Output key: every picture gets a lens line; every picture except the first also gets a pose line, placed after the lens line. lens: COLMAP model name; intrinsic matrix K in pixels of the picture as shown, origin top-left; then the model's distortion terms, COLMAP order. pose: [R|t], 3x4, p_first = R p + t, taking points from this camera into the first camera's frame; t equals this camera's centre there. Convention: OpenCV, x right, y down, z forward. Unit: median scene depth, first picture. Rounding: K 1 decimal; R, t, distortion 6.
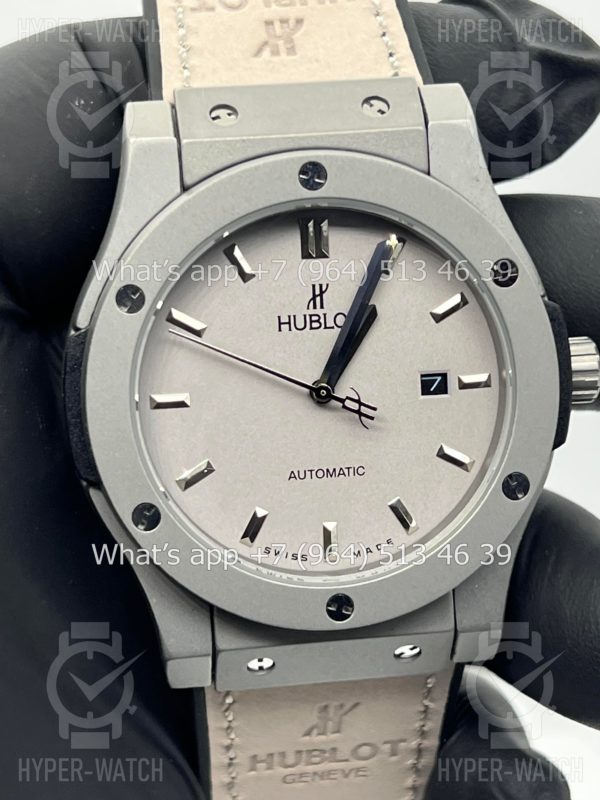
lens RADIAL K [[1848.3, 0, 303.9], [0, 1848.3, 399.4], [0, 0, 1]] dist [0.156153, 0.000000]
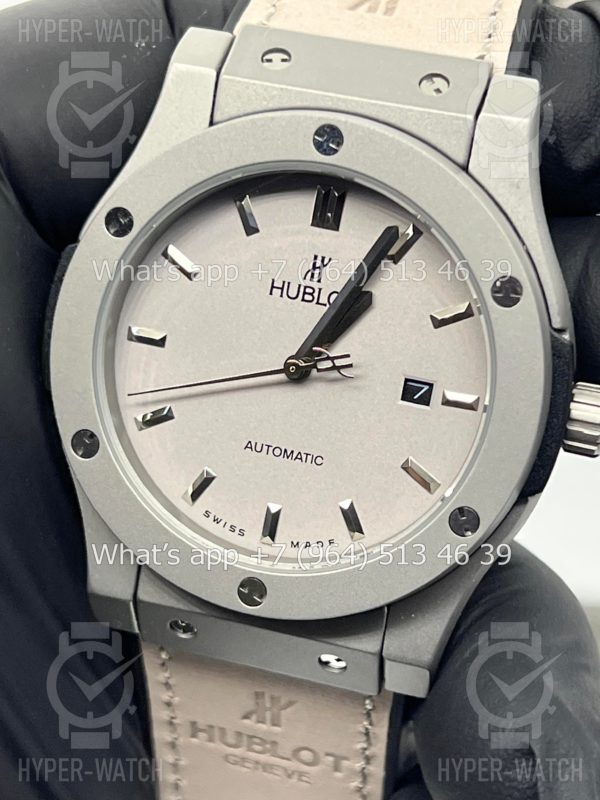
lens RADIAL K [[1848.3, 0, 298.1], [0, 1848.3, 421.4], [0, 0, 1]] dist [0.156153, 0.000000]
pose [[0.911876, 0.262164, -0.315835, 0.313406], [-0.256524, 0.964667, 0.060105, -0.034466], [0.320433, 0.026211, 0.946909, 0.106984]]
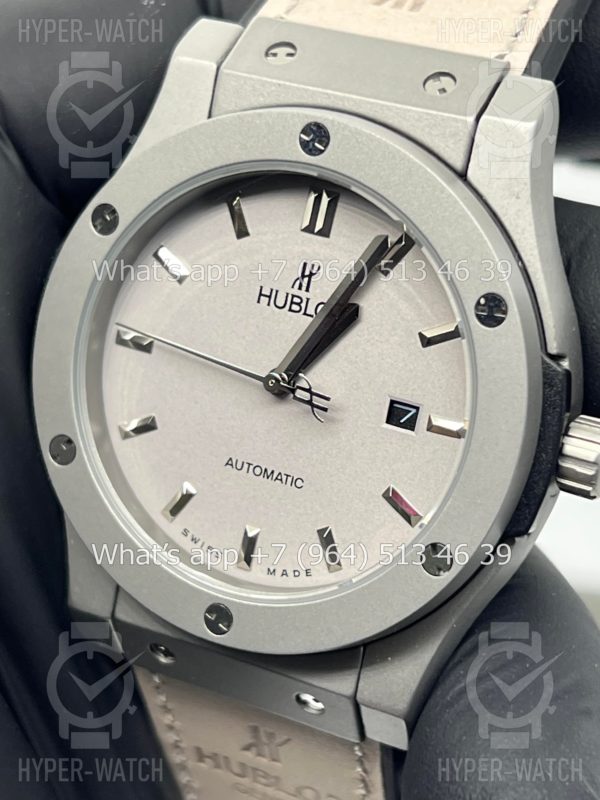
lens RADIAL K [[1848.3, 0, 299.8], [0, 1848.3, 397.7], [0, 0, 1]] dist [0.156153, 0.000000]
pose [[0.820266, 0.303552, -0.484788, 0.443554], [-0.298599, 0.950153, 0.089710, -0.078419], [0.487855, 0.071171, 0.870019, 0.237928]]
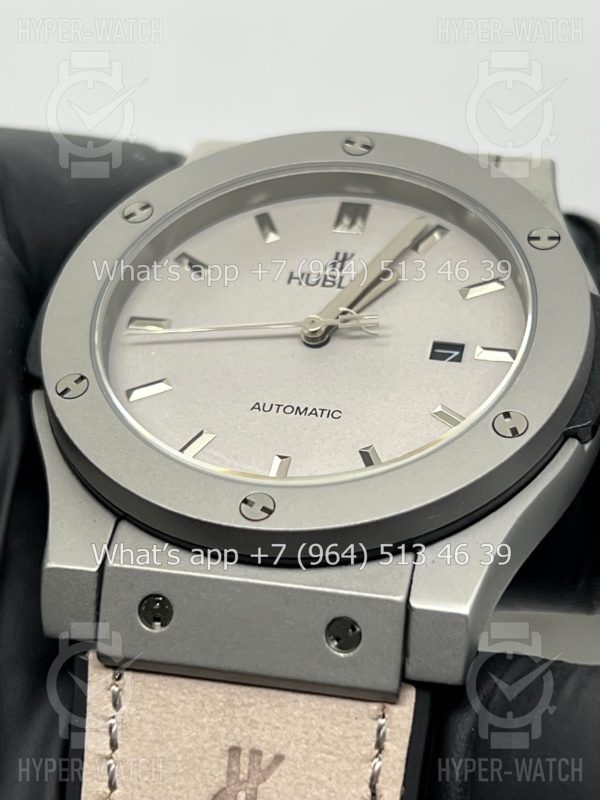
lens RADIAL K [[1848.3, 0, 298.5], [0, 1848.3, 403.6], [0, 0, 1]] dist [0.156153, 0.000000]
pose [[0.935245, 0.046532, -0.350929, 0.306707], [-0.286171, 0.682919, -0.672107, 0.599765], [0.208381, 0.729011, 0.652013, 0.453111]]
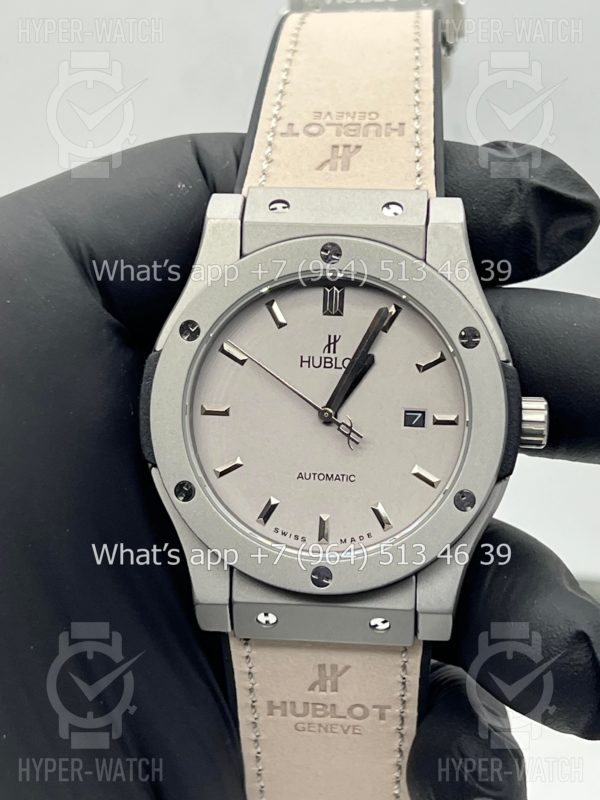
lens RADIAL K [[1848.3, 0, 299.5], [0, 1848.3, 396.7], [0, 0, 1]] dist [0.156153, 0.000000]
pose [[0.973211, 0.091011, -0.211133, 0.268824], [-0.111801, 0.989765, -0.088694, 0.102734], [0.200900, 0.109923, 0.973425, -0.302876]]
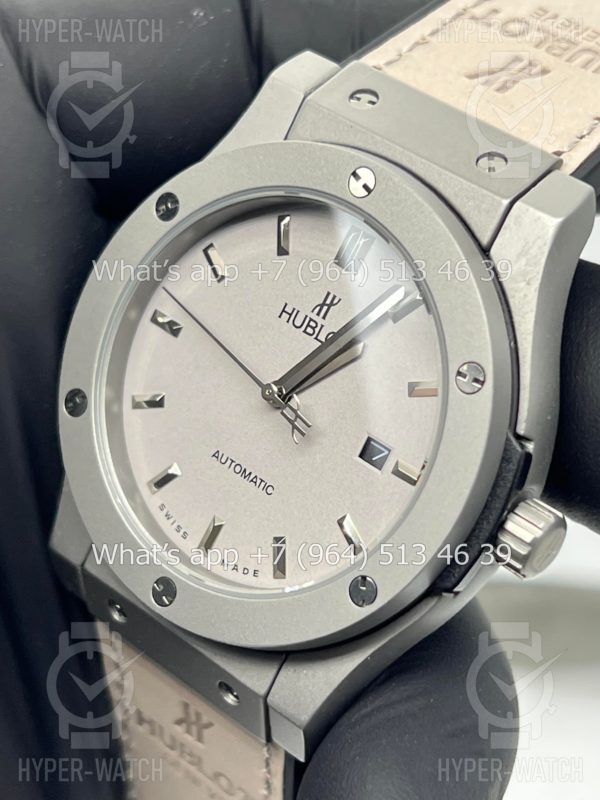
lens RADIAL K [[1848.3, 0, 316.5], [0, 1848.3, 404.4], [0, 0, 1]] dist [0.156153, 0.000000]
pose [[0.653190, 0.494633, -0.573307, 0.561405], [-0.531942, 0.838595, 0.117455, -0.120027], [0.538869, 0.228246, 0.810878, 0.246869]]
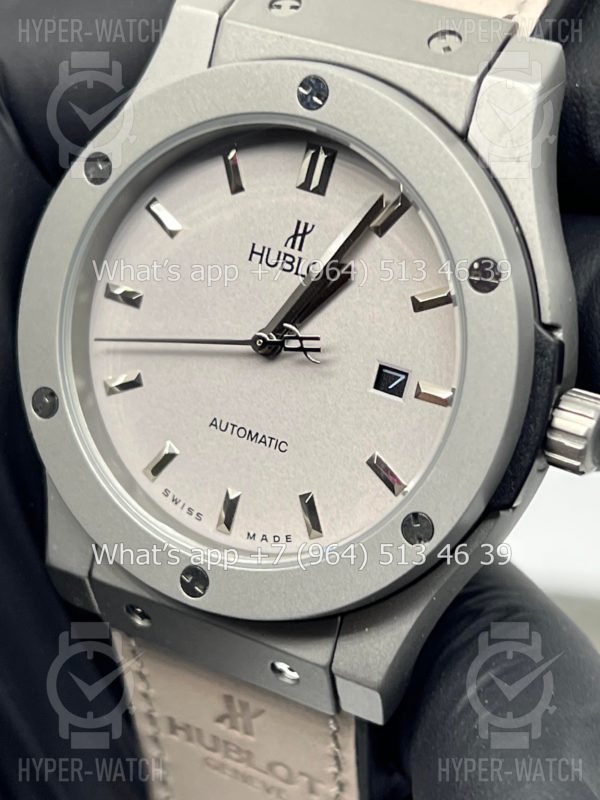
lens RADIAL K [[1848.3, 0, 302.1], [0, 1848.3, 405.5], [0, 0, 1]] dist [0.156153, 0.000000]
pose [[0.796849, 0.343078, -0.497322, 0.457096], [-0.339595, 0.935136, 0.100978, -0.068490], [0.499707, 0.088424, 0.861670, 0.267895]]
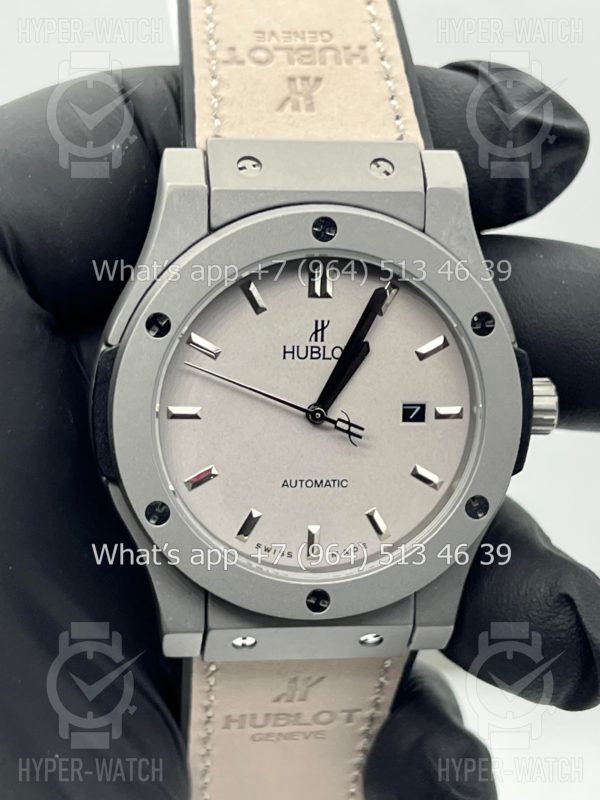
lens RADIAL K [[1848.3, 0, 303.3], [0, 1848.3, 399.5], [0, 0, 1]] dist [0.156153, 0.000000]
pose [[0.996550, 0.073596, 0.038373, -0.042935], [-0.075569, 0.995743, 0.052768, -0.072445], [-0.034326, -0.055485, 0.997869, -0.145084]]
